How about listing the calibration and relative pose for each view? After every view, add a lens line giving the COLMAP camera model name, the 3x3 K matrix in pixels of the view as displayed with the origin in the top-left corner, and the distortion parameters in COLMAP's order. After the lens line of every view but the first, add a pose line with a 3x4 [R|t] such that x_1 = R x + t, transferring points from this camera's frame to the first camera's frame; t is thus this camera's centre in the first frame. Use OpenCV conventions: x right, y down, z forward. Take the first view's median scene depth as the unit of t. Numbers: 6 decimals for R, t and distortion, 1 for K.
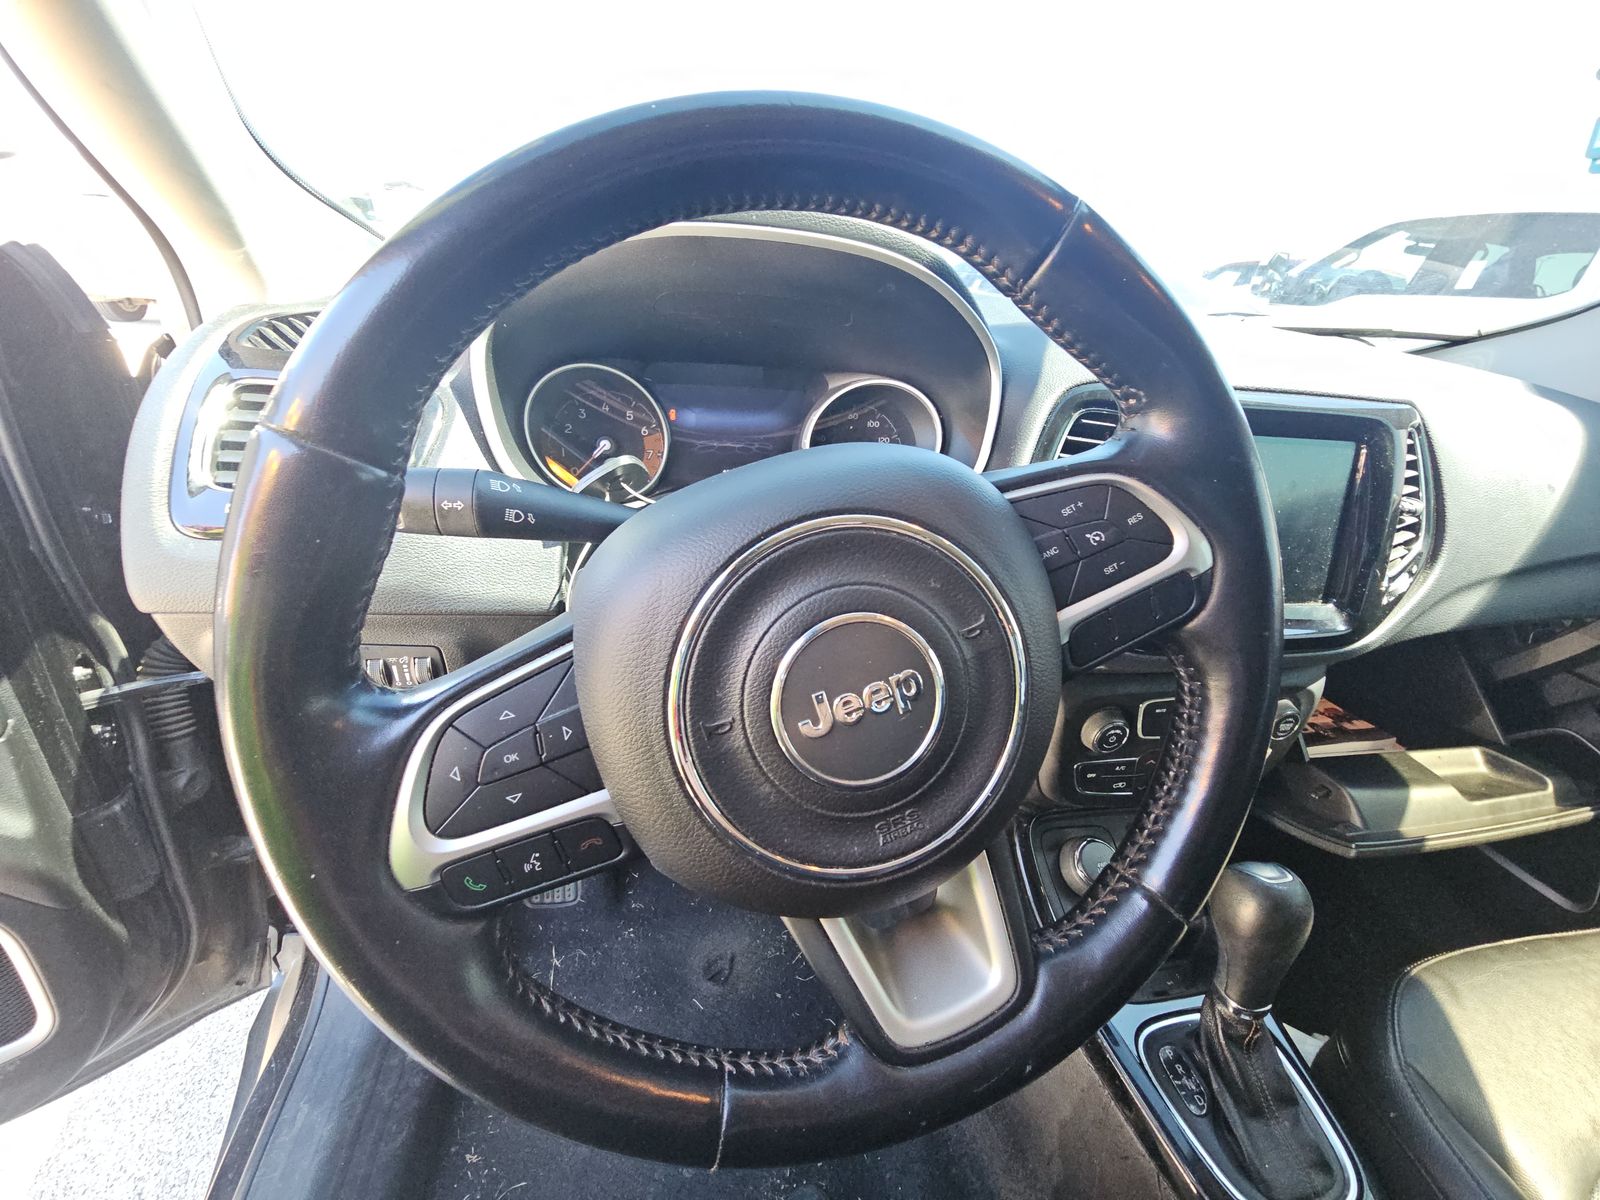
lens RADIAL K [[648.6, 0, 797.1], [0, 648.6, 602.8], [0, 0, 1]] dist [0.003066, -0.000109]
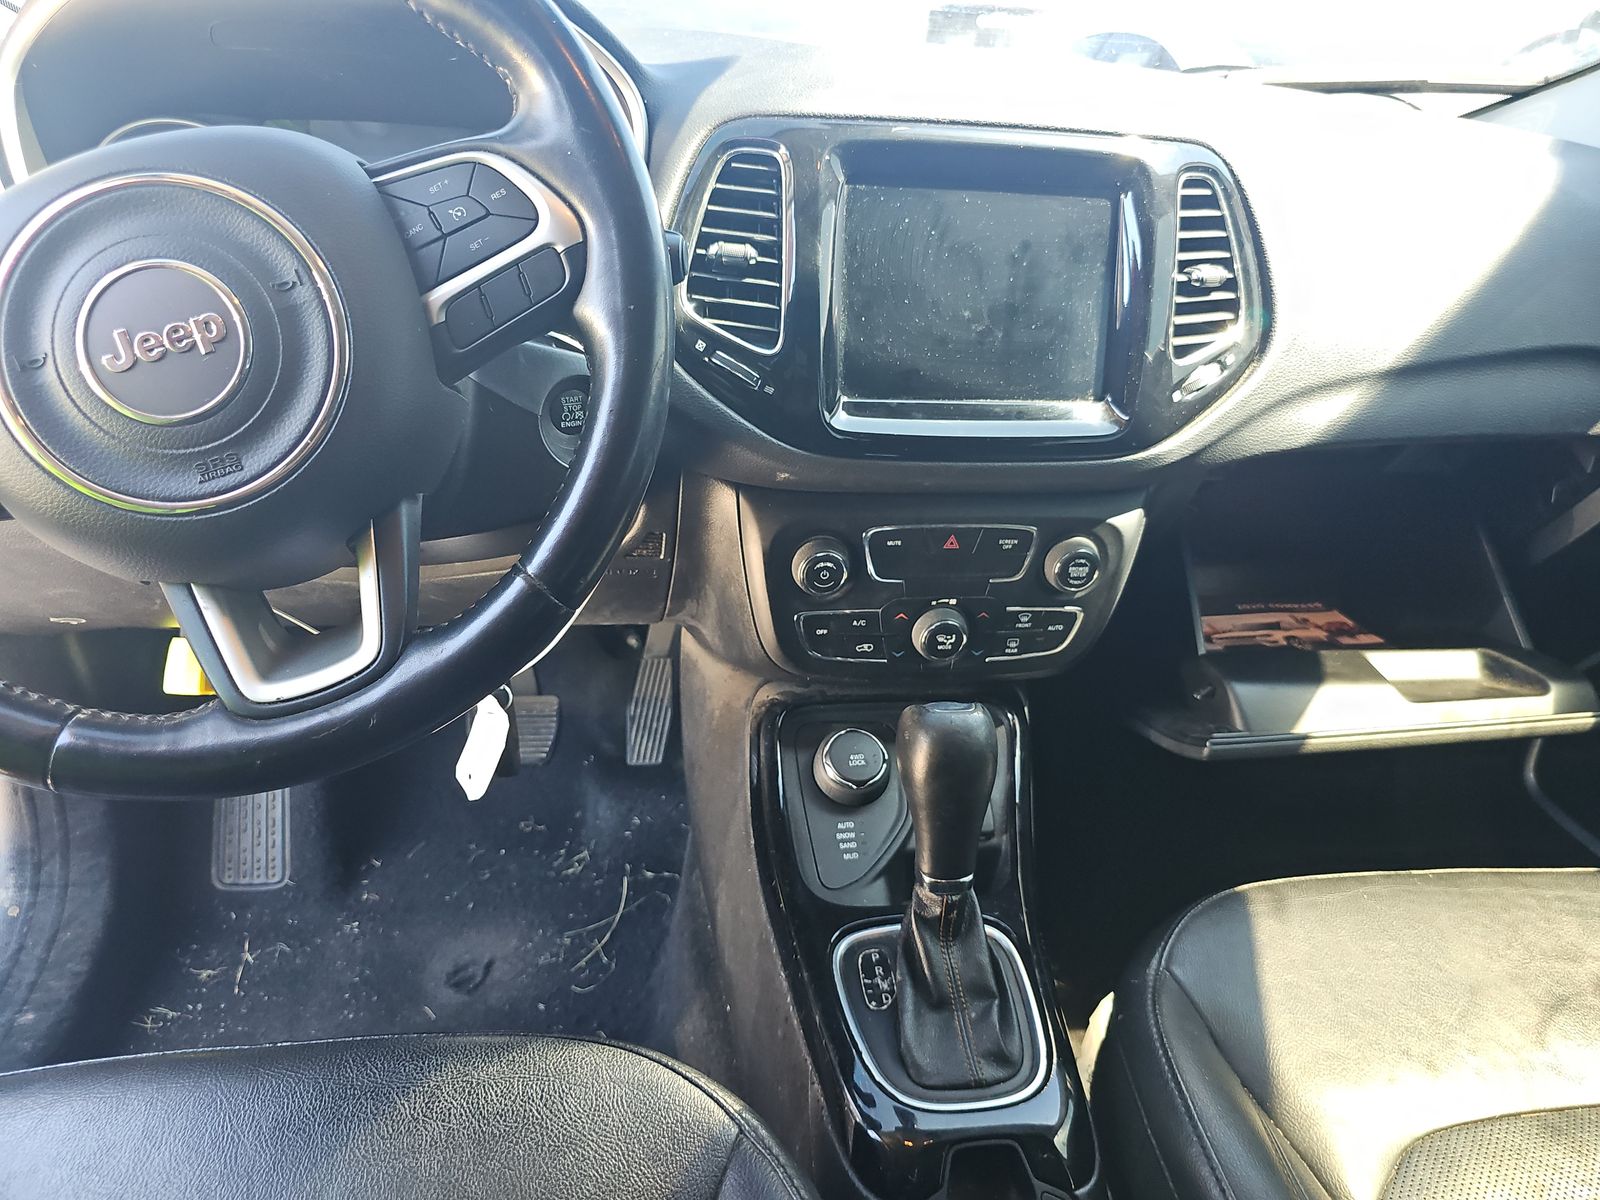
lens RADIAL K [[1071.5, 0, 799.6], [0, 1071.5, 595.9], [0, 0, 1]] dist [0.005267, -0.003123]
pose [[0.998065, -0.003302, -0.062090, 0.466816], [0.002296, 0.999865, -0.016266, 0.223909], [0.062135, 0.016091, 0.997938, -0.267983]]
